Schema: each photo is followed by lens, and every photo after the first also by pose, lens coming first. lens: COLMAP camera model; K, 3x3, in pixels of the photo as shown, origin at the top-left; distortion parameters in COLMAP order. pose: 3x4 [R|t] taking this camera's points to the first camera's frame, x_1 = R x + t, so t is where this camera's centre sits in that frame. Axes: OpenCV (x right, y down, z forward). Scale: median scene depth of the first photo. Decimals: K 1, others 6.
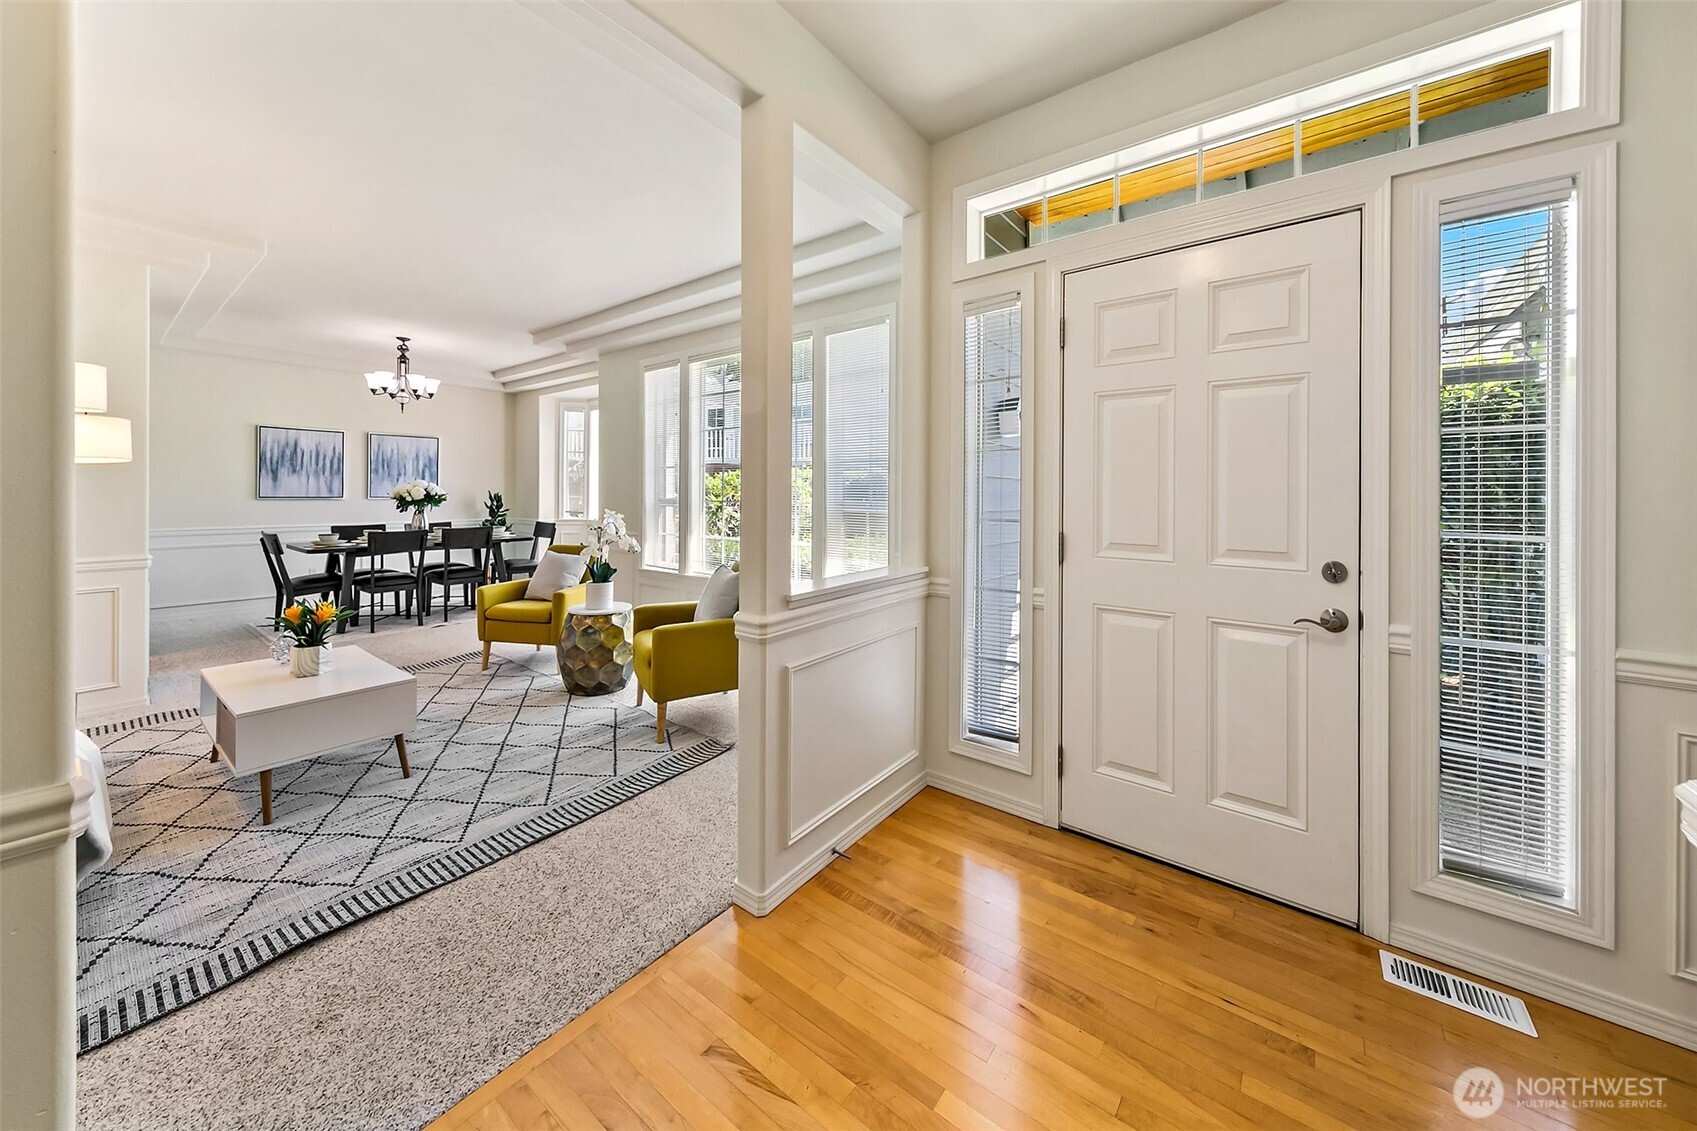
lens RADIAL K [[601.5, 0, 854.0], [0, 601.5, 488.6], [0, 0, 1]] dist [0.005800, -0.000288]
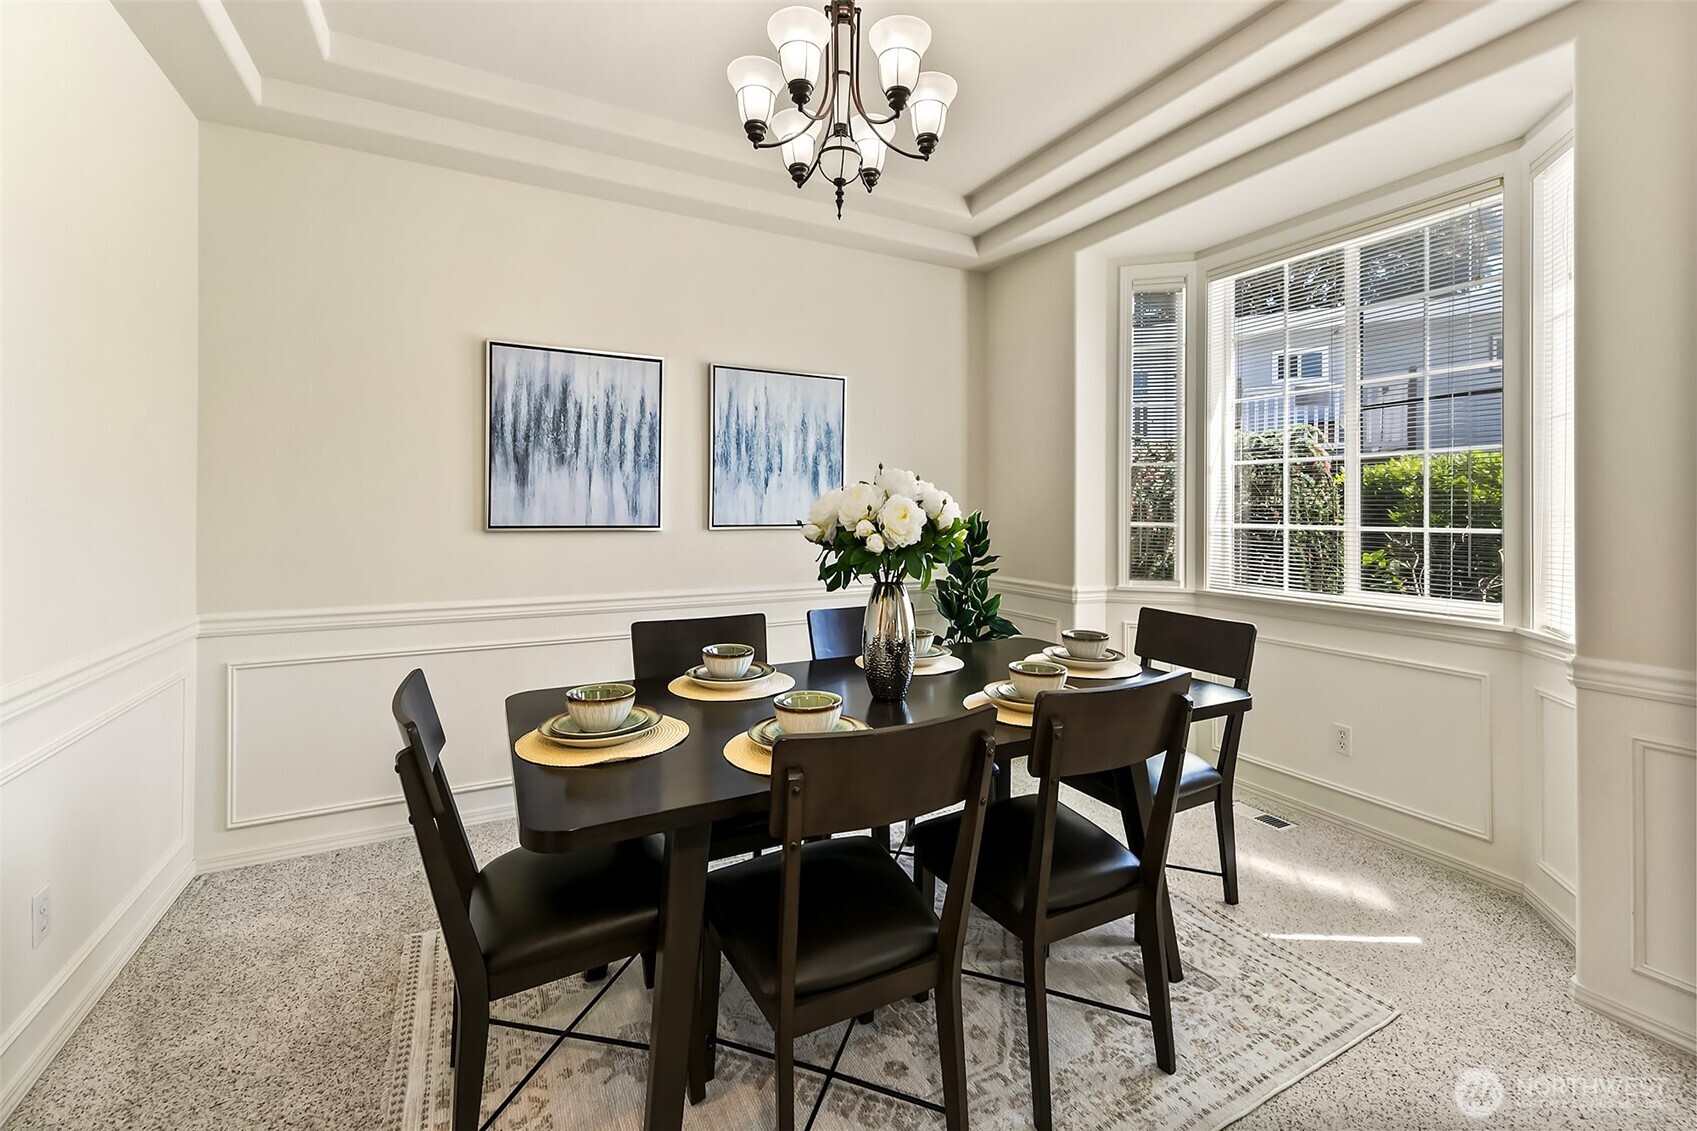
lens RADIAL K [[721.0, 0, 858.4], [0, 721.0, 496.2], [0, 0, 1]] dist [-0.000660, -0.000036]
pose [[0.909401, -0.008283, -0.415839, -0.557773], [0.003811, 0.999926, -0.011582, 0.000971], [0.415904, 0.008948, 0.909365, 0.655169]]
